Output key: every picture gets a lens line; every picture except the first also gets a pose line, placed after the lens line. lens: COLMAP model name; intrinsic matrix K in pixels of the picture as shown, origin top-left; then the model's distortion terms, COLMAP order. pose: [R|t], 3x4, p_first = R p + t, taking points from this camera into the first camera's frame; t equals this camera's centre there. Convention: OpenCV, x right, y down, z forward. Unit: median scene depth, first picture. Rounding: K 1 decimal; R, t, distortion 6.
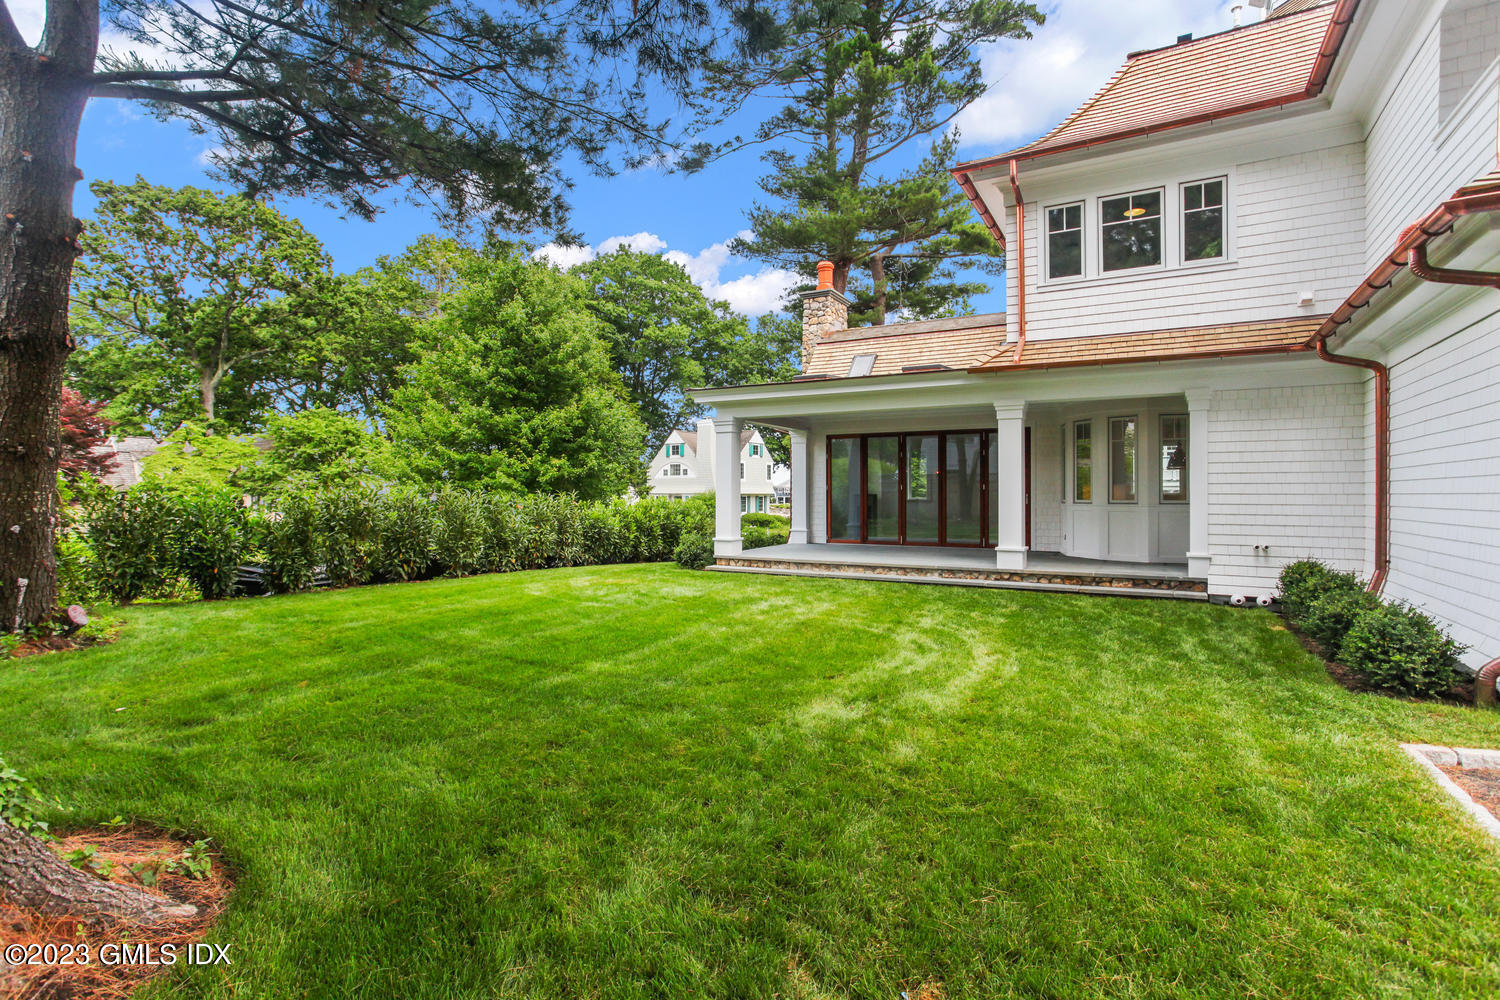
lens RADIAL K [[729.7, 0, 748.8], [0, 729.7, 498.7], [0, 0, 1]] dist [-0.011879, 0.003288]
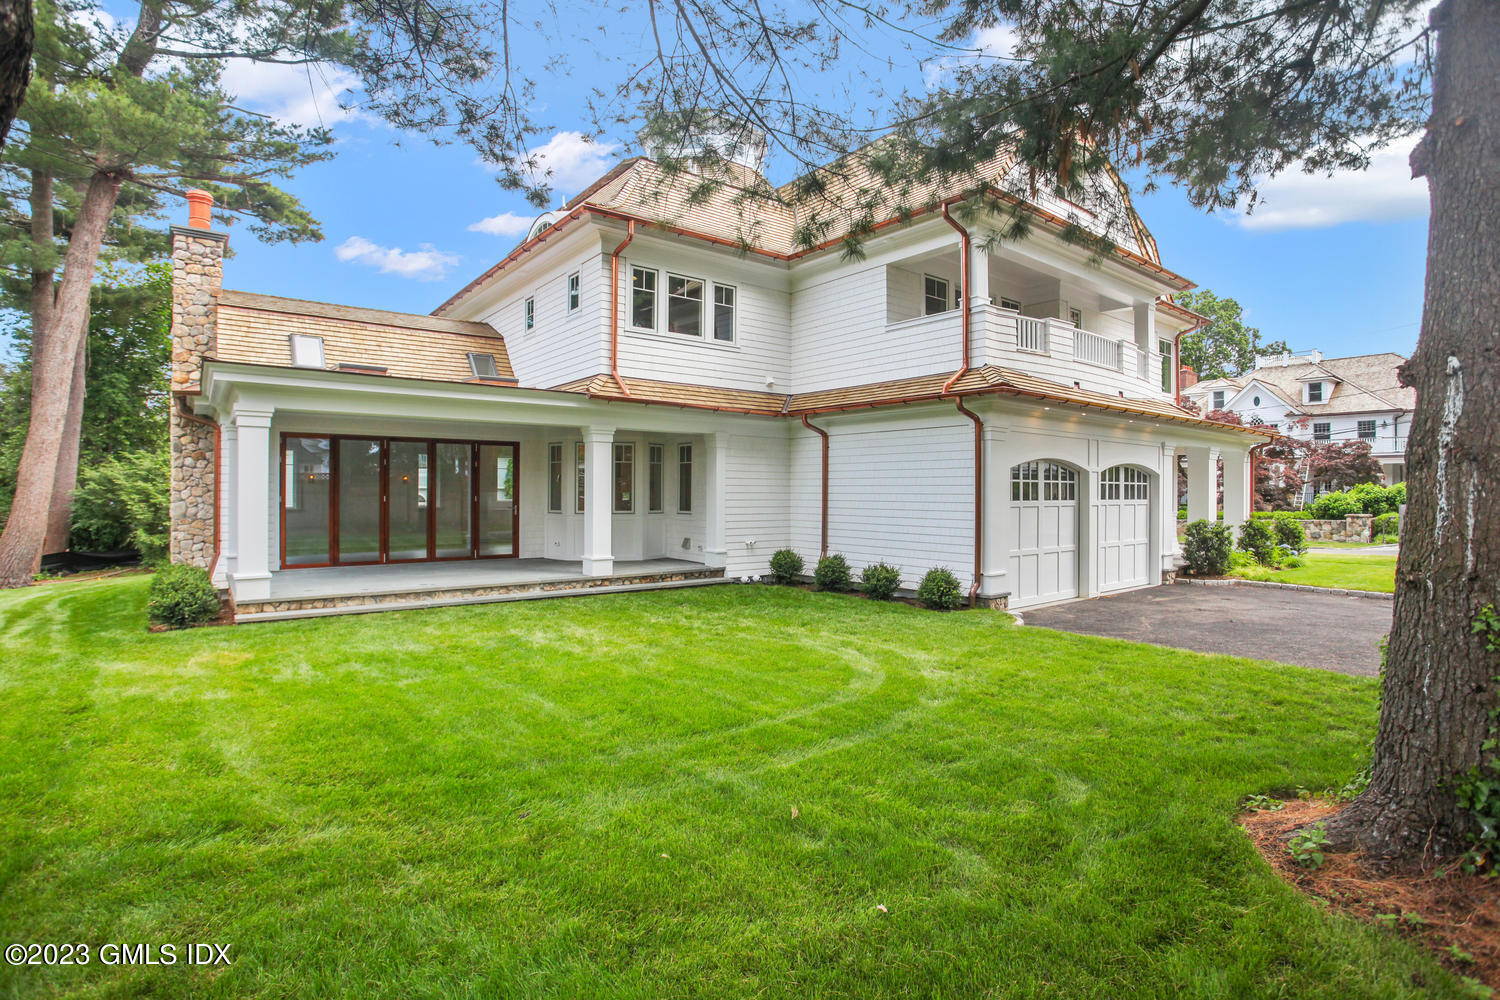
lens RADIAL K [[729.7, 0, 743.4], [0, 729.7, 496.1], [0, 0, 1]] dist [-0.011879, 0.003288]
pose [[0.415941, 0.001126, 0.909391, -0.597517], [0.002804, 0.999993, -0.002521, -0.023414], [-0.909387, 0.003598, 0.415935, 0.351683]]
